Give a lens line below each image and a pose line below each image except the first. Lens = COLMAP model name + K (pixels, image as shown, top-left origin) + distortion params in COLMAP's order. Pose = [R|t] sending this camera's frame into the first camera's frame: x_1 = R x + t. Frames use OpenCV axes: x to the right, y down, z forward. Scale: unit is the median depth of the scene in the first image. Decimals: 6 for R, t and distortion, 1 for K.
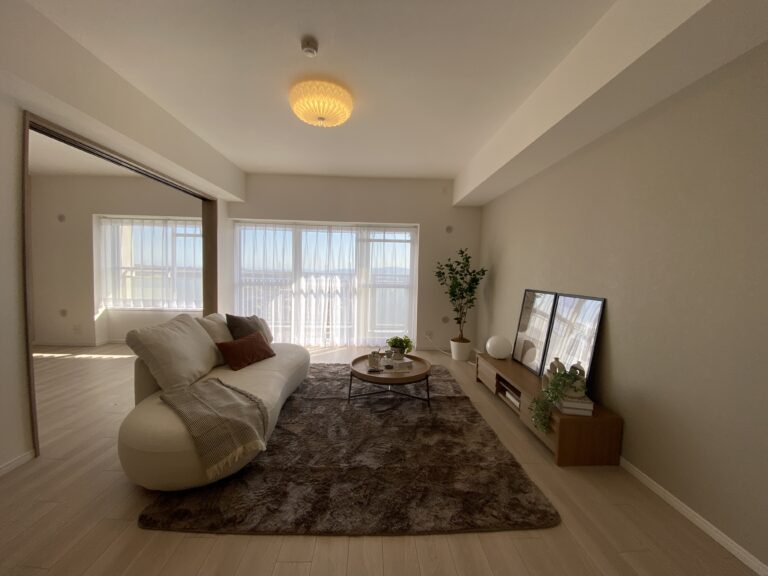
lens RADIAL K [[314.7, 0, 382.8], [0, 314.7, 287.0], [0, 0, 1]] dist [-0.000312, 0.000029]
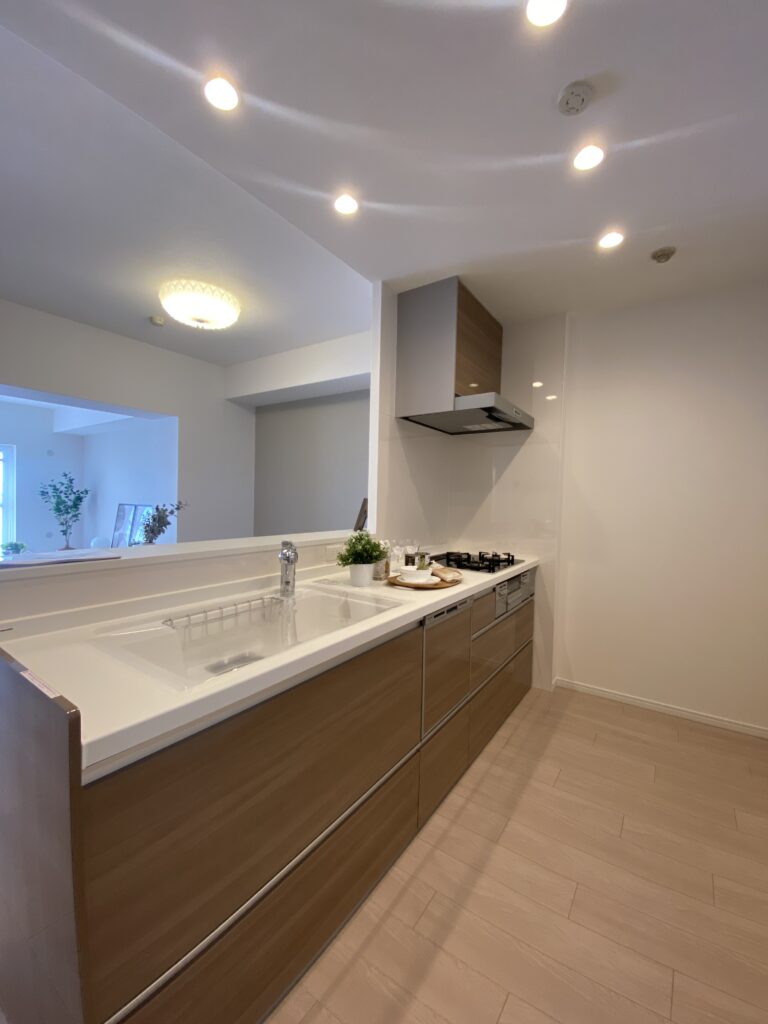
lens RADIAL K [[419.6, 0, 359.9], [0, 419.6, 512.4], [0, 0, 1]] dist [-0.000312, 0.000029]
pose [[0.634625, -0.030324, 0.772225, -0.268667], [0.025781, 0.999504, 0.018062, 0.030945], [-0.772390, 0.008446, 0.635093, -0.856120]]
